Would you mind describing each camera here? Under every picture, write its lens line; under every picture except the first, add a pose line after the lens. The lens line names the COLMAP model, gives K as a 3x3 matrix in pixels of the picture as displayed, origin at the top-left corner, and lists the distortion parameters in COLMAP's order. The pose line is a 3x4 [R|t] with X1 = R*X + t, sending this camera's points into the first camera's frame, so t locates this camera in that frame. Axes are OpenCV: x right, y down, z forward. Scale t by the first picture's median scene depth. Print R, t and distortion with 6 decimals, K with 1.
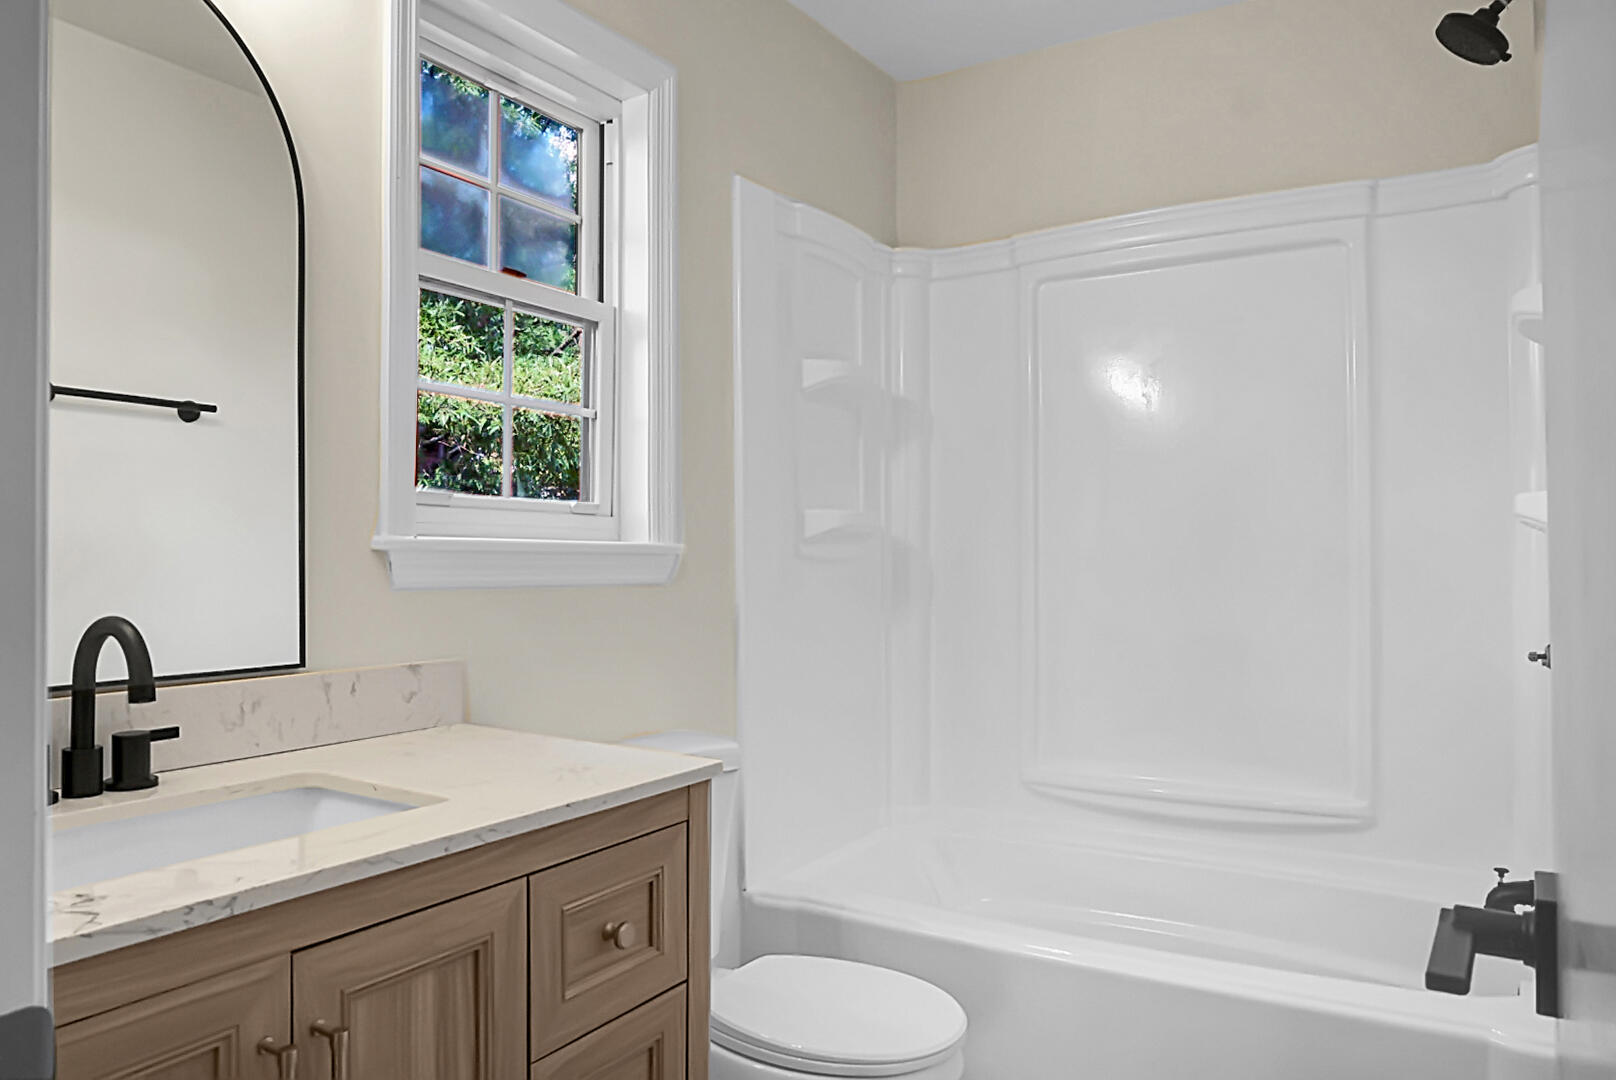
lens RADIAL K [[1098.0, 0, 803.9], [0, 1098.0, 566.9], [0, 0, 1]] dist [-0.047802, -0.000806]
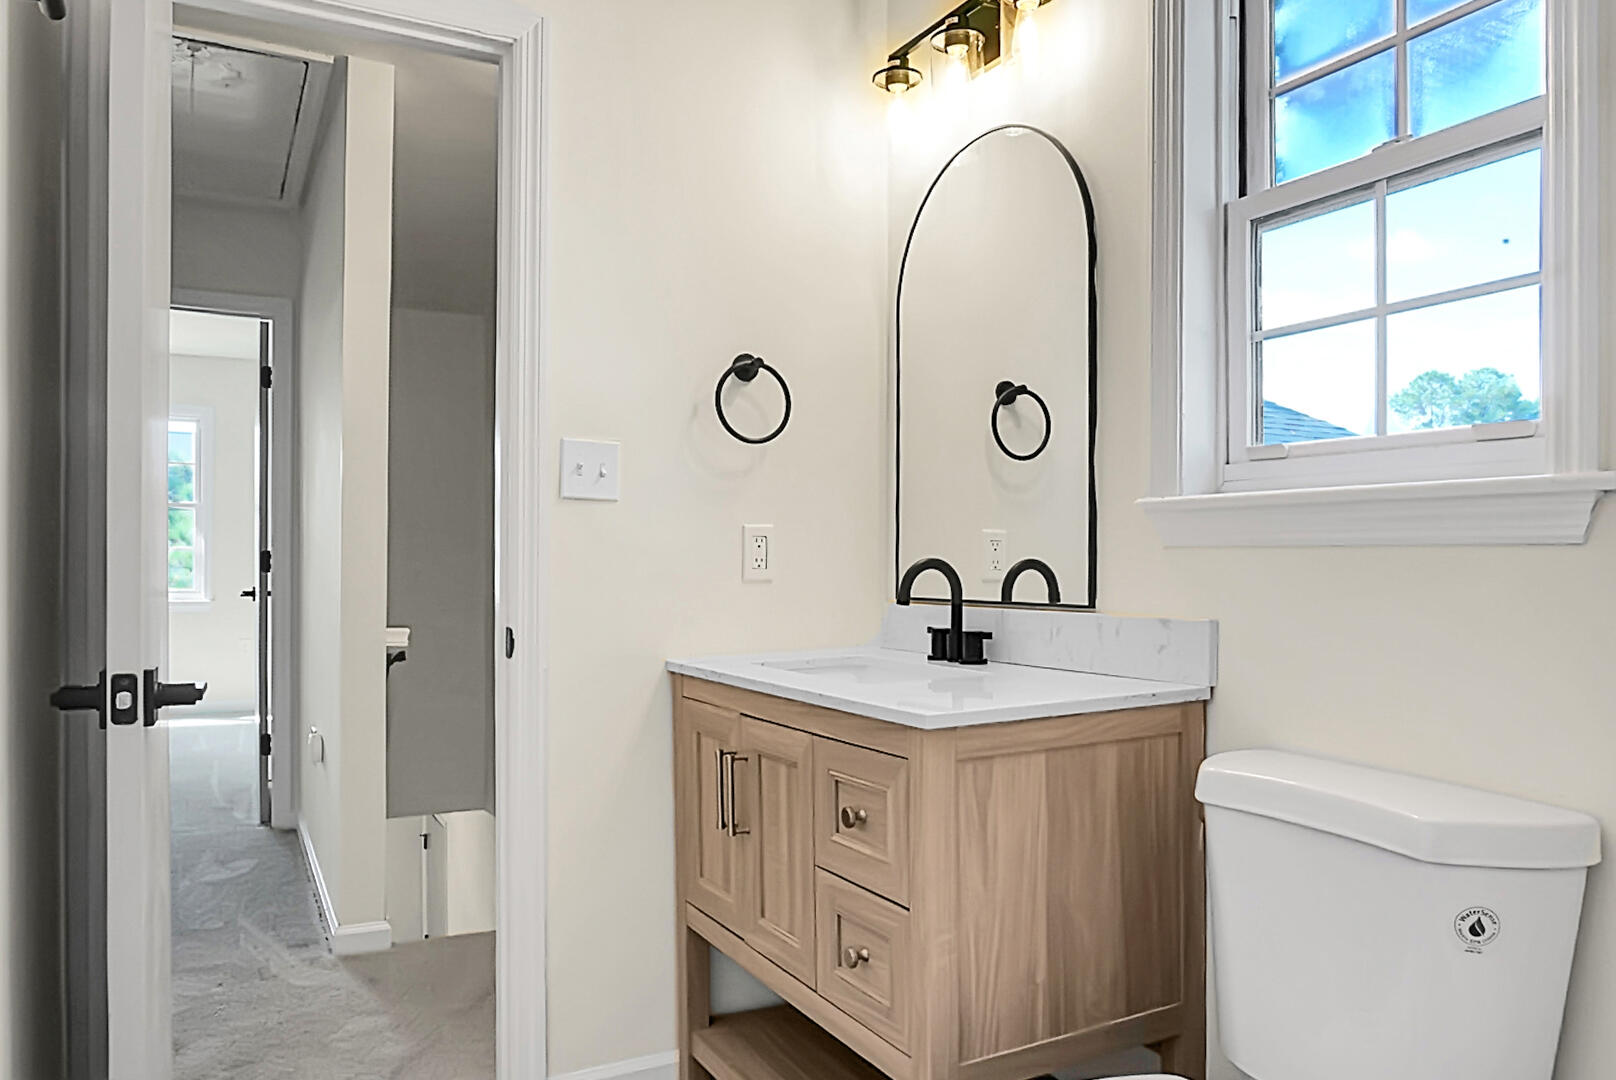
lens RADIAL K [[1098.0, 0, 803.9], [0, 1098.0, 566.9], [0, 0, 1]] dist [-0.047802, -0.000806]
pose [[-0.495939, -0.001869, -0.868355, 0.790029], [-0.015215, 0.999863, 0.006538, 0.042001], [0.868224, 0.016455, -0.495900, 1.338189]]
